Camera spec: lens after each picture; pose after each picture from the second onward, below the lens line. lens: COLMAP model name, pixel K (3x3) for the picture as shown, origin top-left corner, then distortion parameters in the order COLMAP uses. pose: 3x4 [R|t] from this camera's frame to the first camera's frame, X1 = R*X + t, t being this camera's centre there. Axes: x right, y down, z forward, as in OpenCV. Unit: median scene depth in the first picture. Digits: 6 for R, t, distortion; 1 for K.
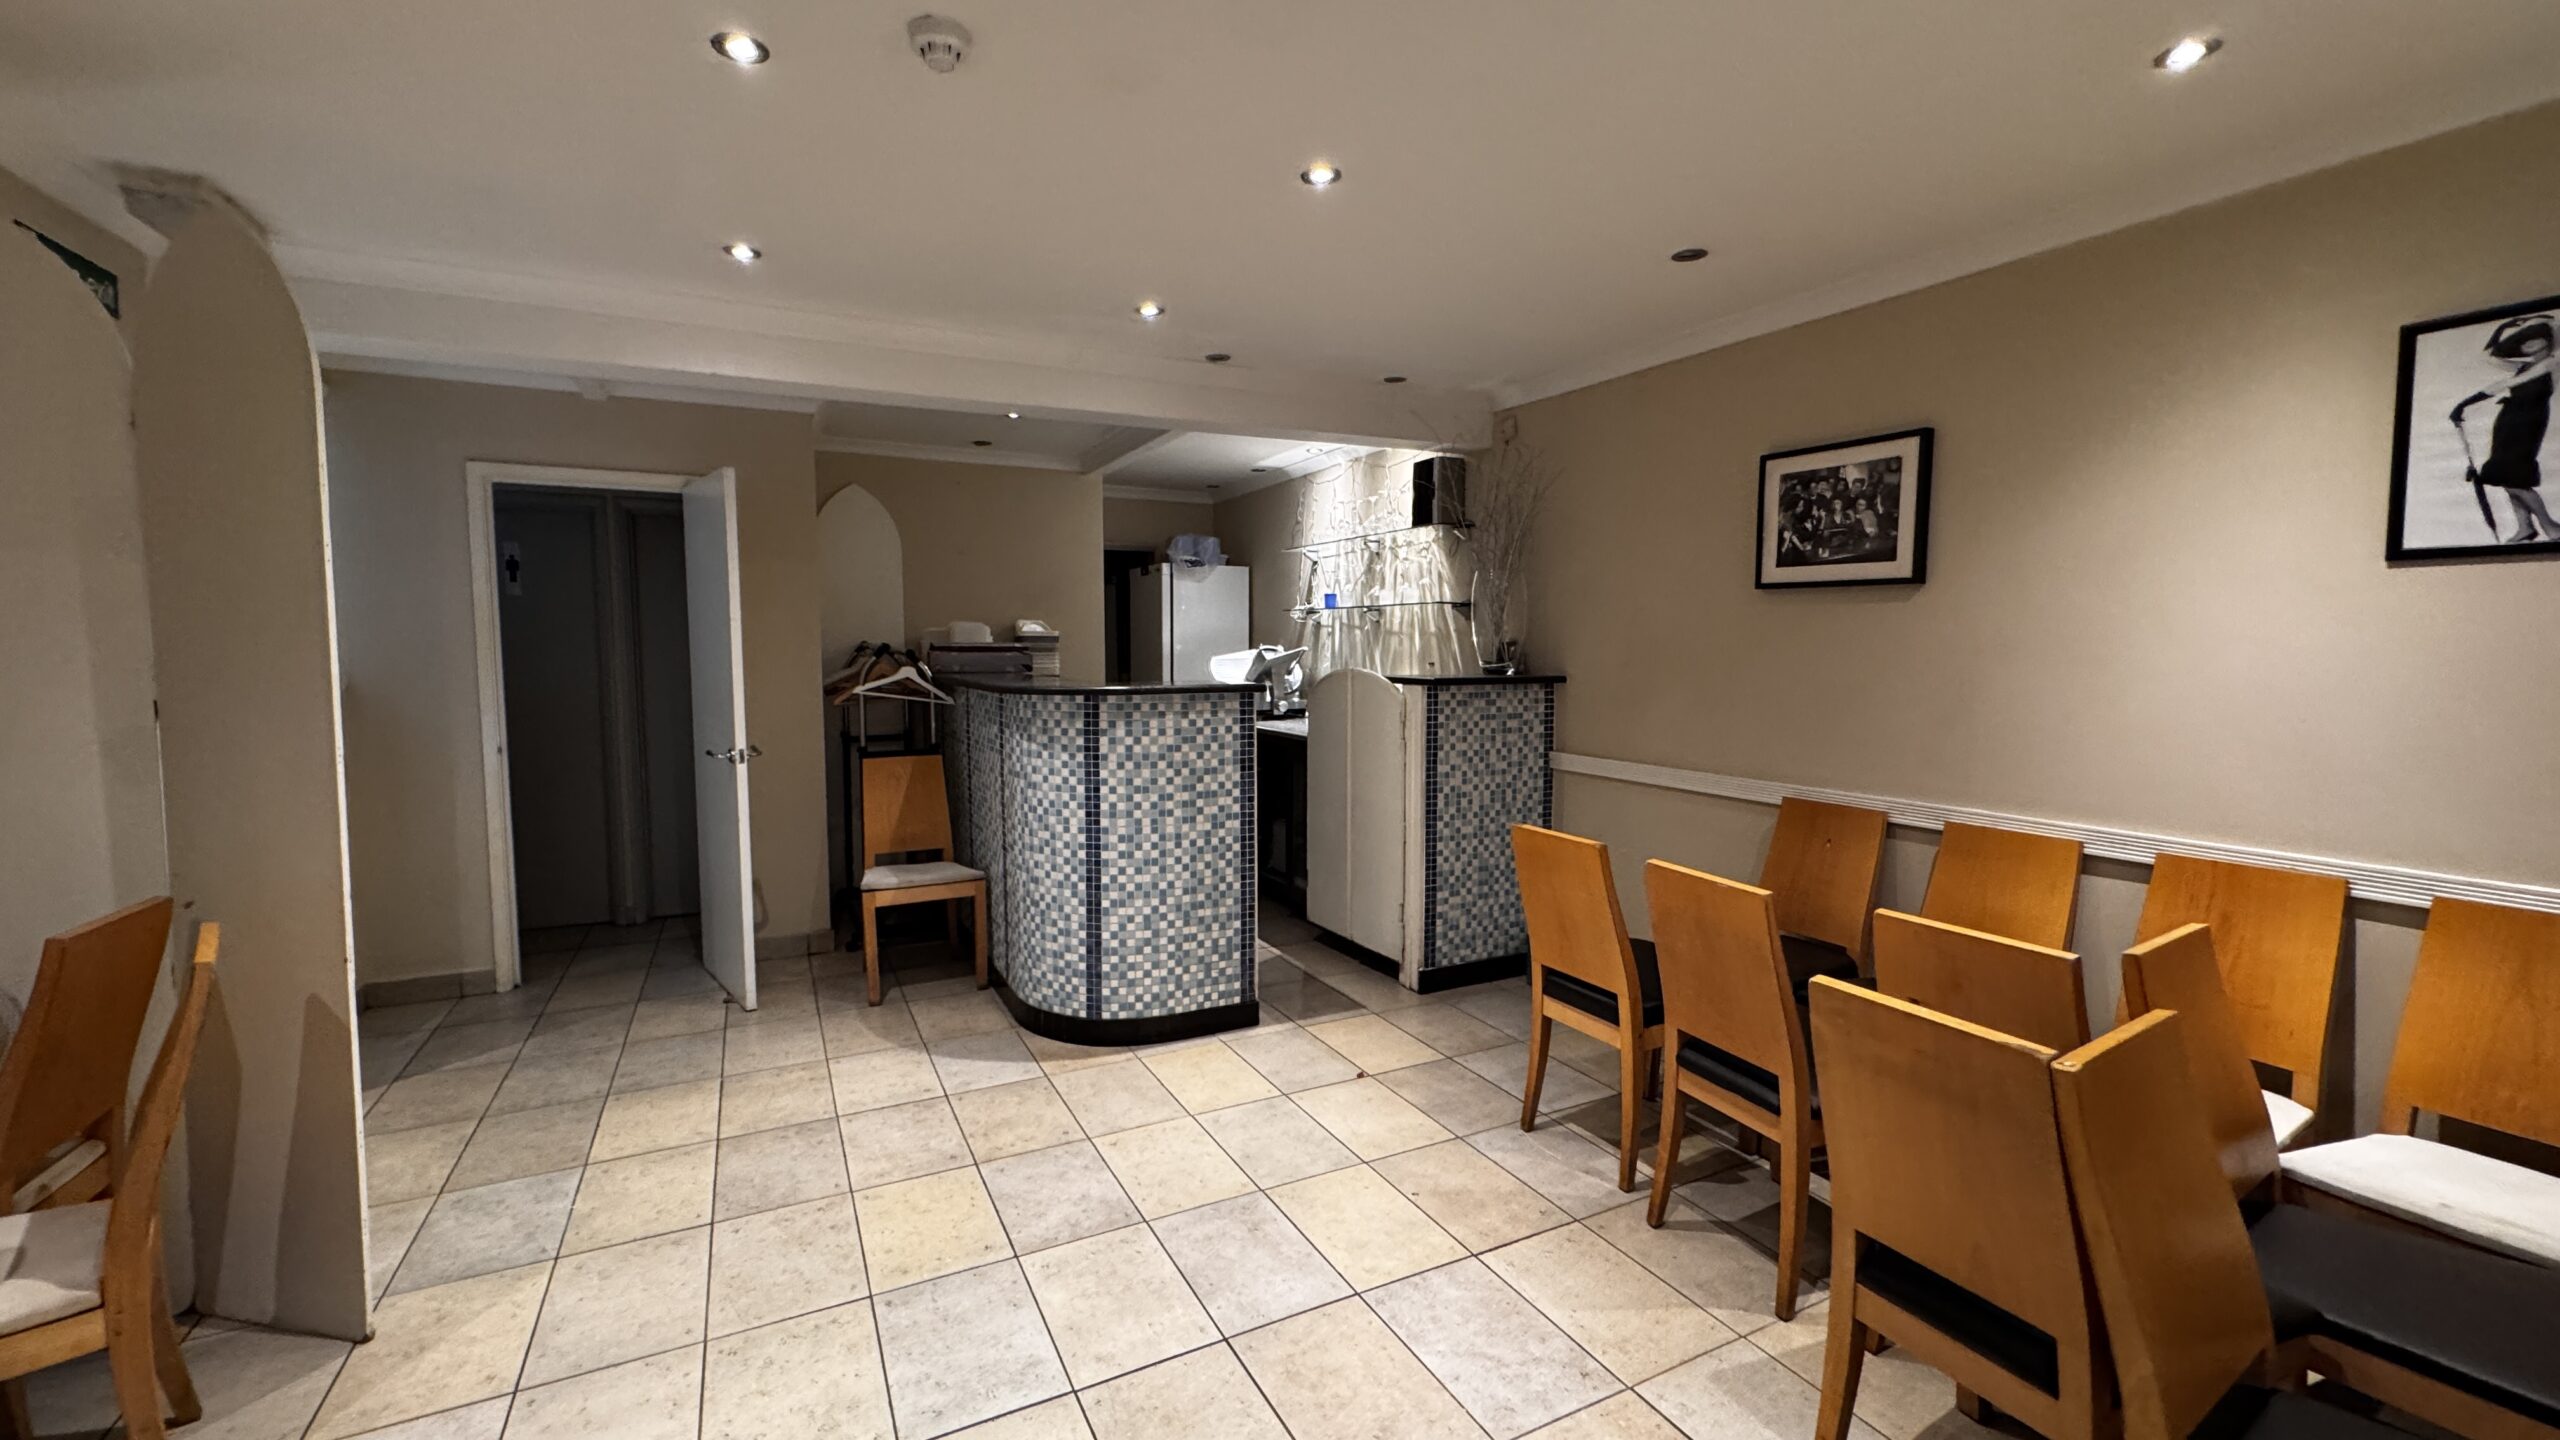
lens RADIAL K [[1026.0, 0, 1276.1], [0, 1026.0, 721.4], [0, 0, 1]] dist [-0.002365, -0.000386]
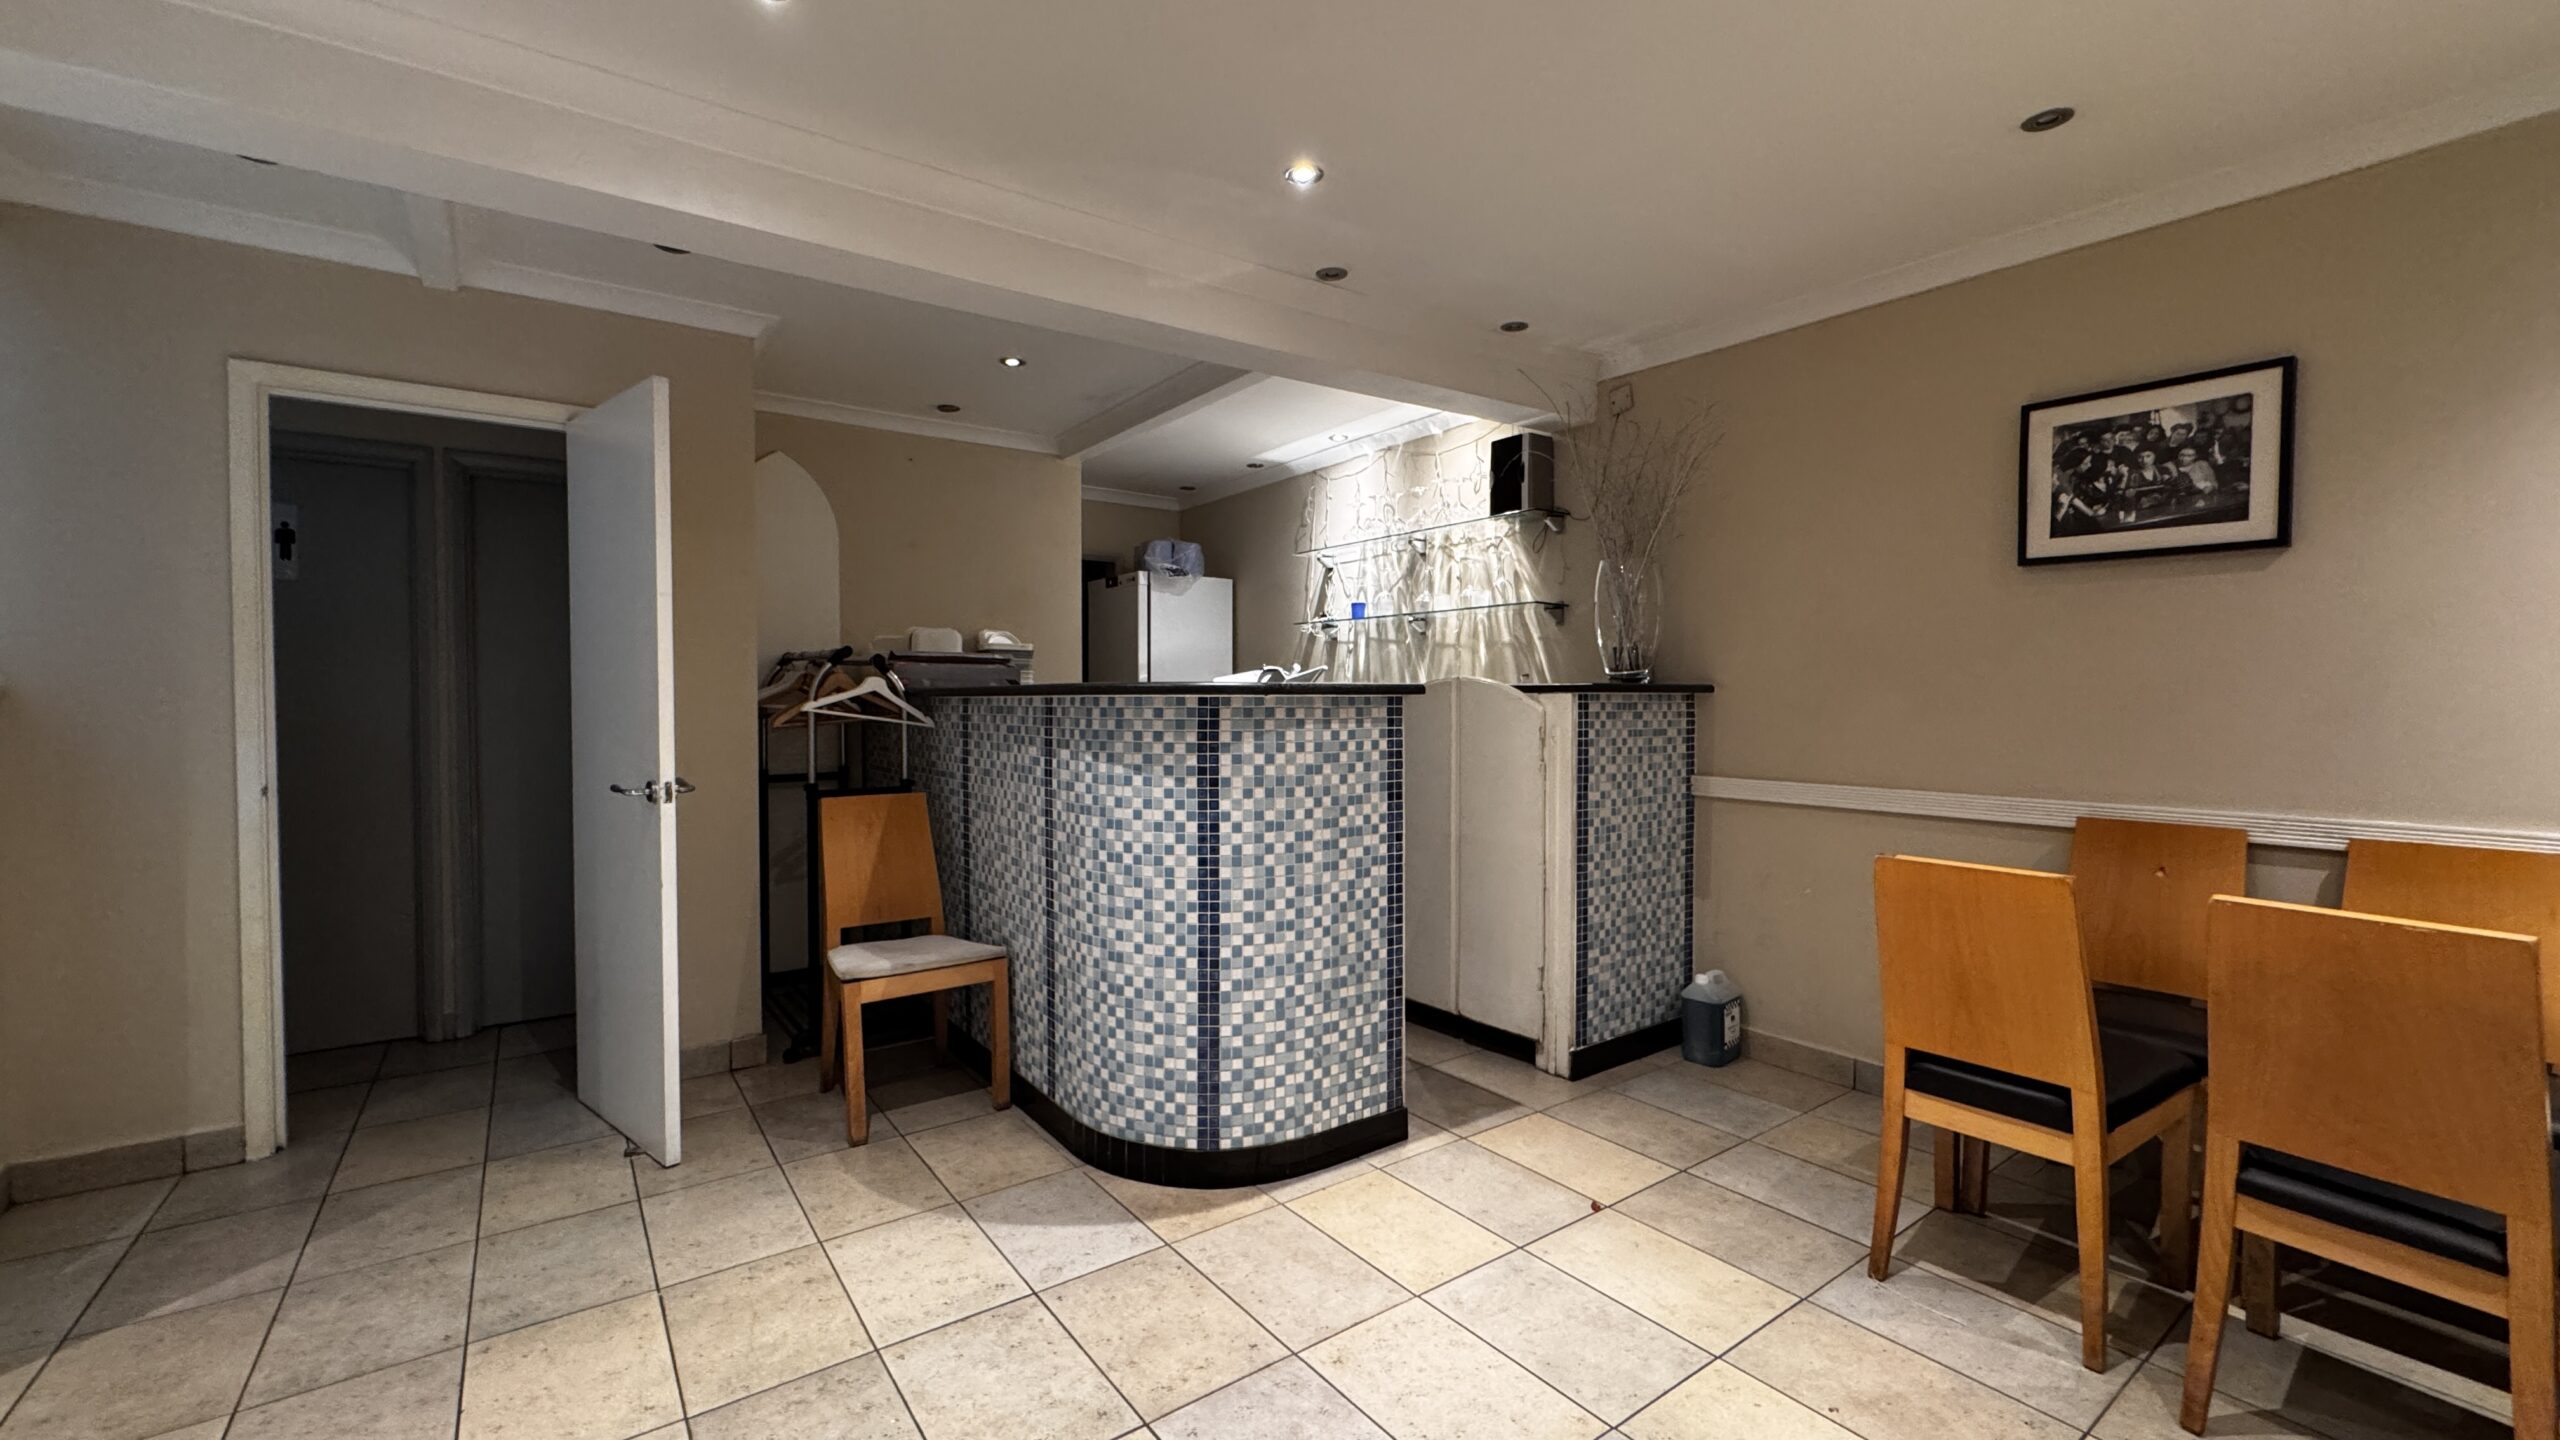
lens RADIAL K [[1026.0, 0, 1275.2], [0, 1026.0, 718.5], [0, 0, 1]] dist [-0.002365, -0.000386]
pose [[0.987913, -0.004707, 0.154941, -0.242417], [0.013343, 0.998411, -0.054744, 0.029898], [-0.154437, 0.056150, 0.986406, 0.273665]]
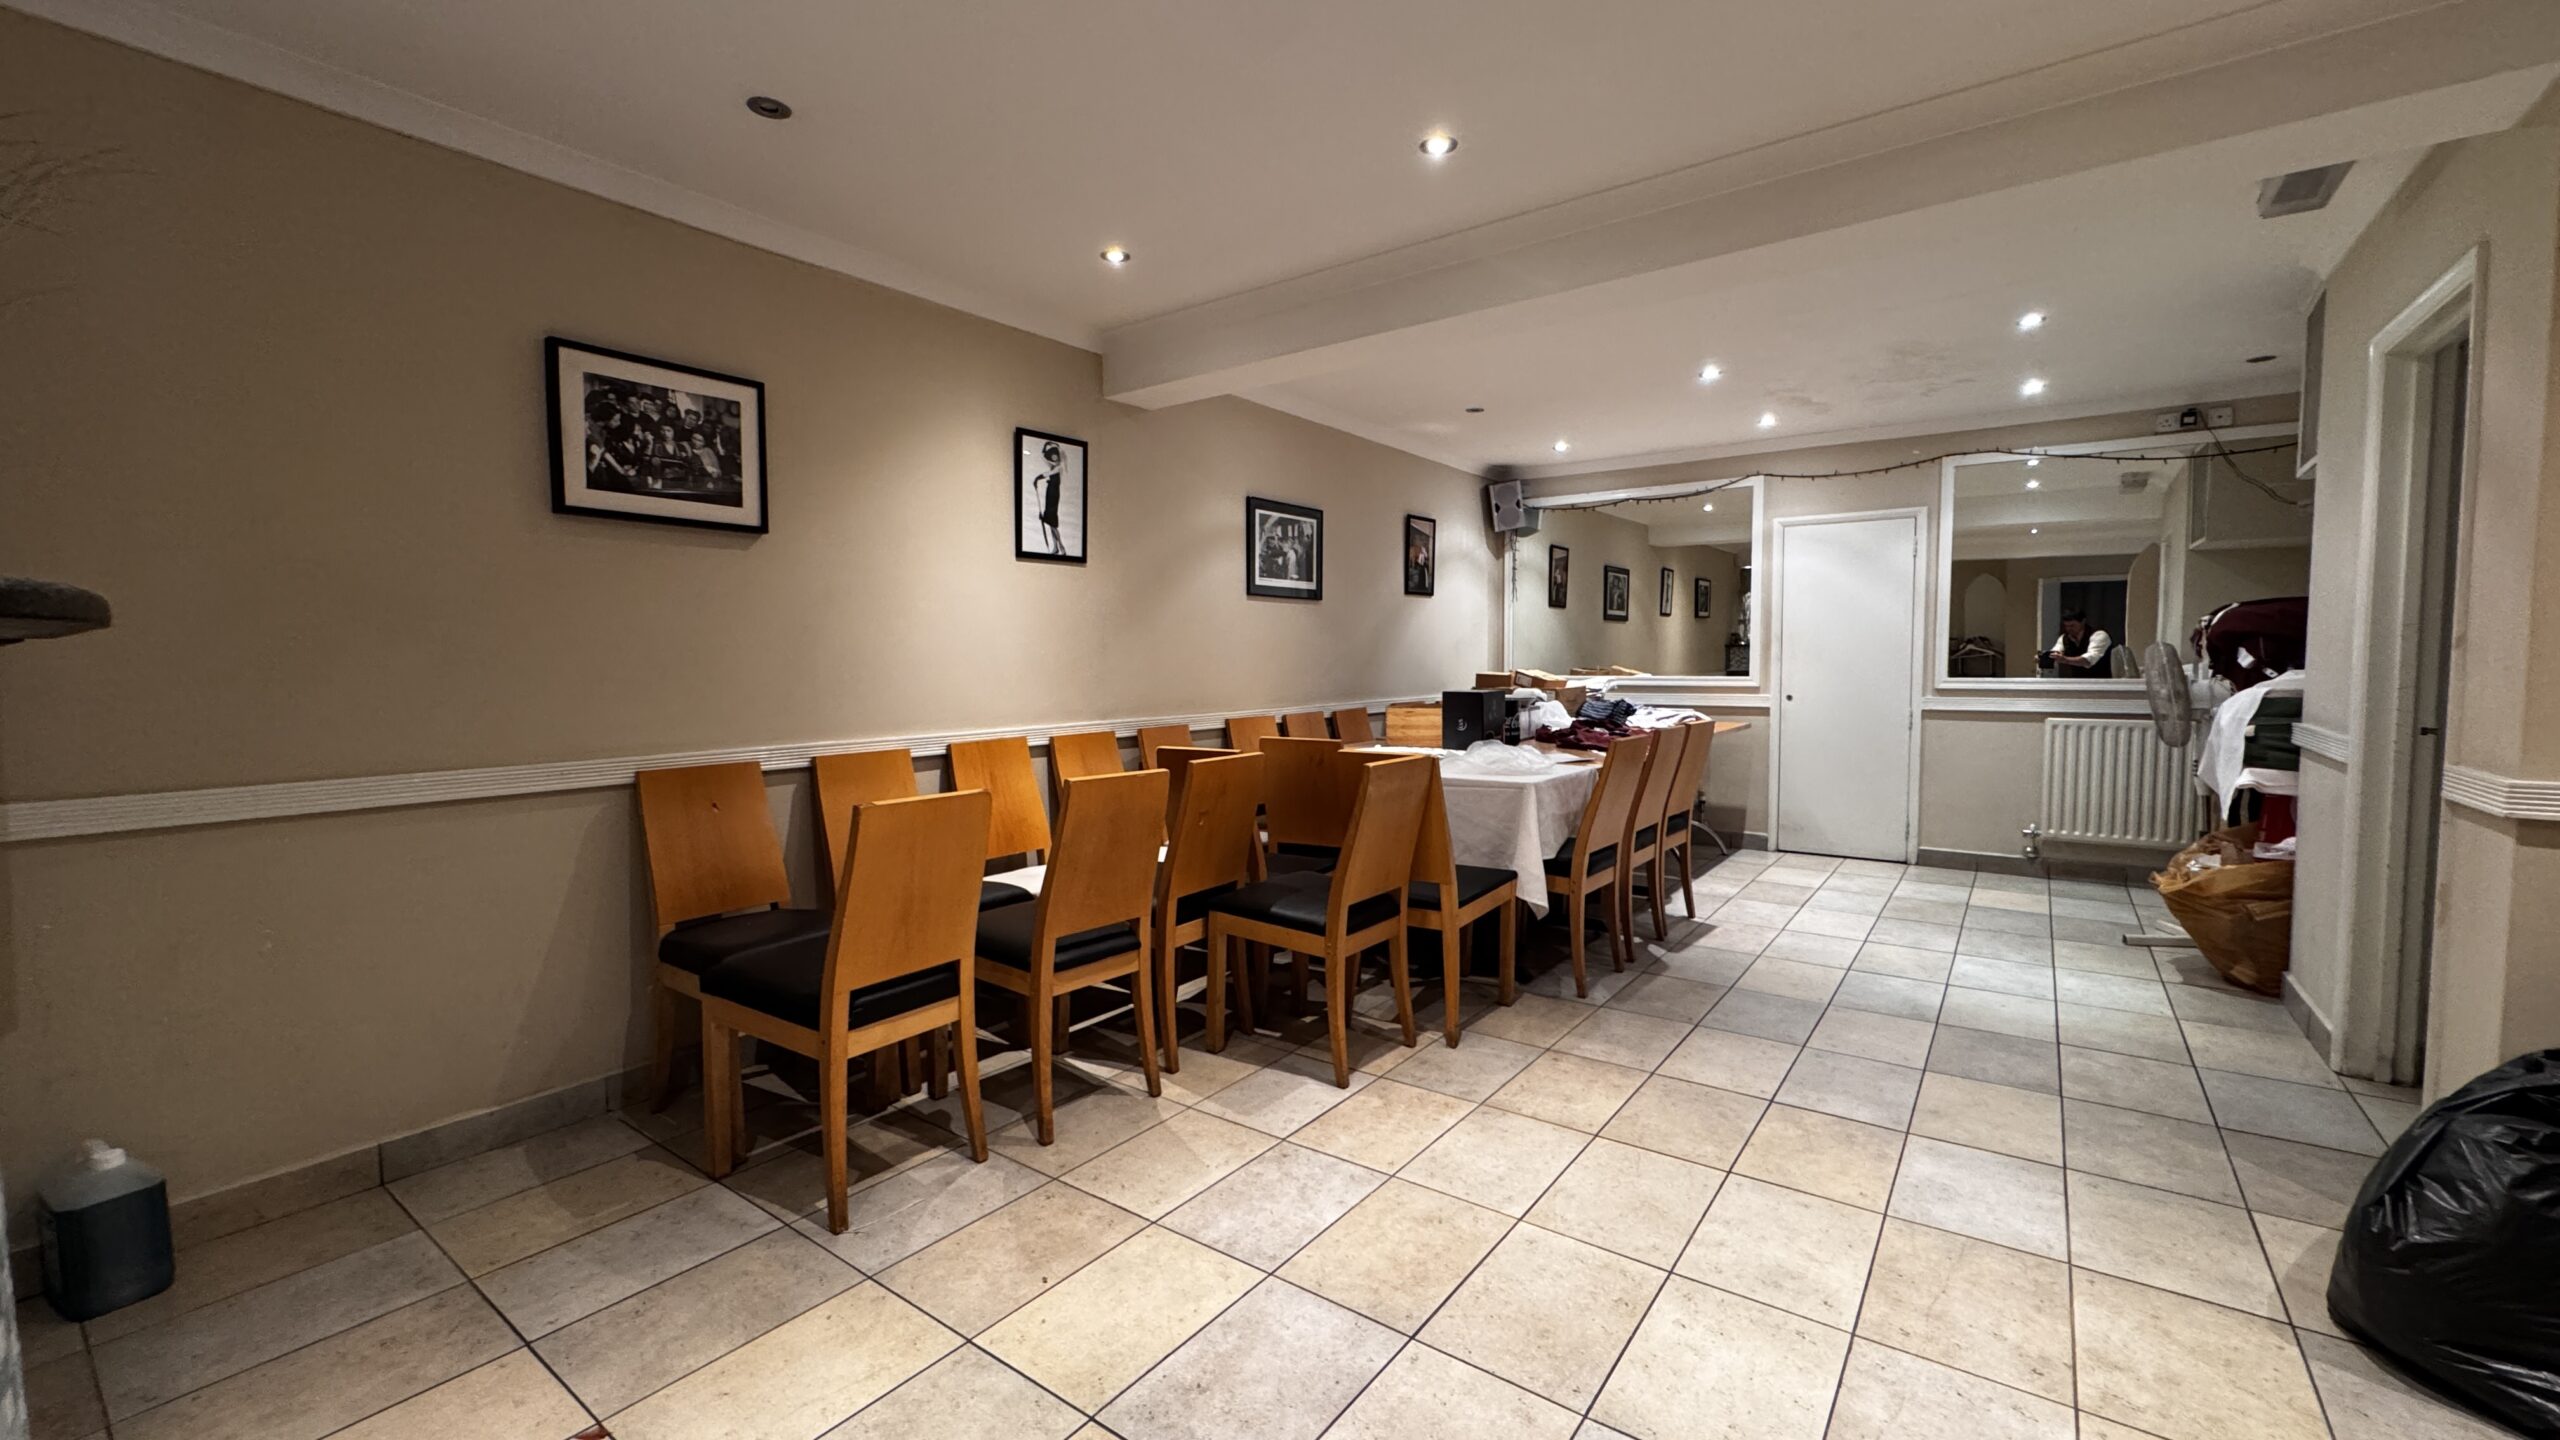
lens RADIAL K [[1026.0, 0, 1282.3], [0, 1026.0, 720.5], [0, 0, 1]] dist [-0.002365, -0.000386]
pose [[-0.443127, -0.052563, 0.894917, -0.441813], [0.078972, 0.992110, 0.097376, -0.006383], [-0.892974, 0.113823, -0.435479, 0.833490]]
